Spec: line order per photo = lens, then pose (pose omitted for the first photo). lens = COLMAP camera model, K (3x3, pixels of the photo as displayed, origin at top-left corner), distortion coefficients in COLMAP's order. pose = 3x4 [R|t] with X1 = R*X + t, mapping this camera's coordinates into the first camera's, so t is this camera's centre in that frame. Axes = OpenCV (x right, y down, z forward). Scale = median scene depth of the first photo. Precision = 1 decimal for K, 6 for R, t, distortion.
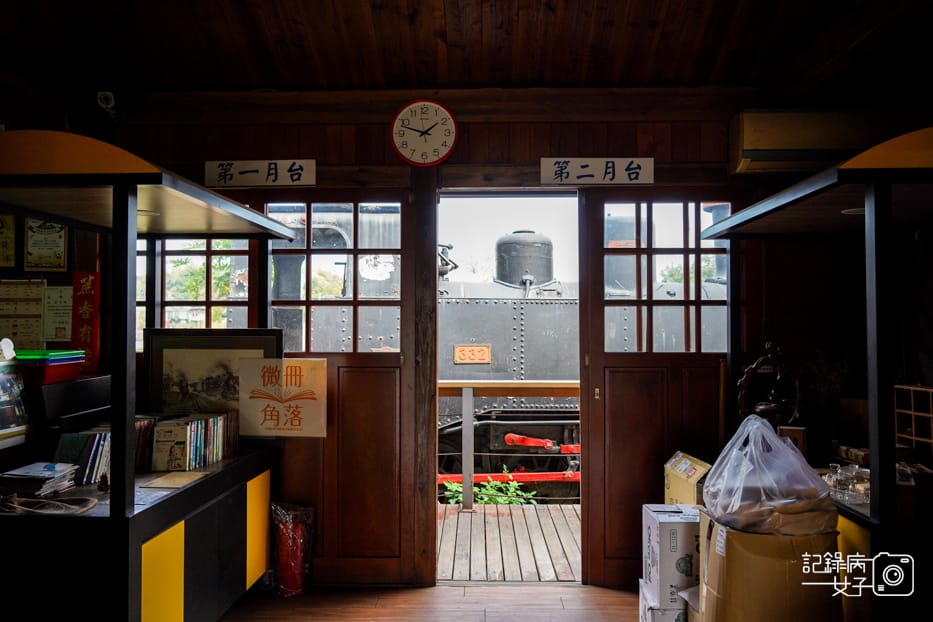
lens RADIAL K [[740.8, 0, 466.4], [0, 740.8, 311.2], [0, 0, 1]] dist [0.004491, 0.001397]
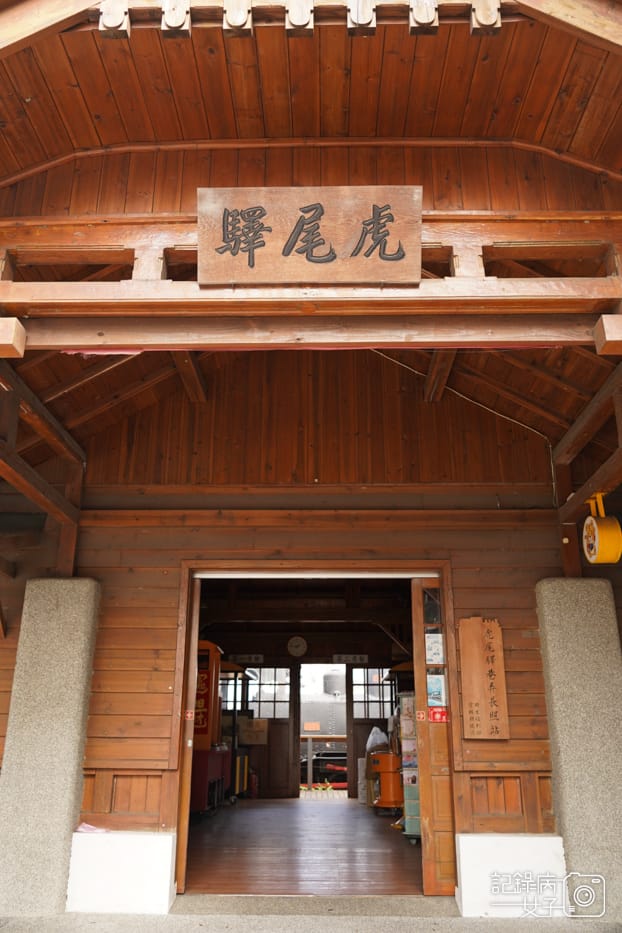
lens RADIAL K [[740.8, 0, 310.1], [0, 740.8, 465.4], [0, 0, 1]] dist [0.004491, 0.001397]
pose [[0.999988, 0.004546, 0.001916, -0.009940], [-0.003664, 0.944550, -0.328346, 0.075133], [-0.003302, 0.328335, 0.944555, -2.306629]]
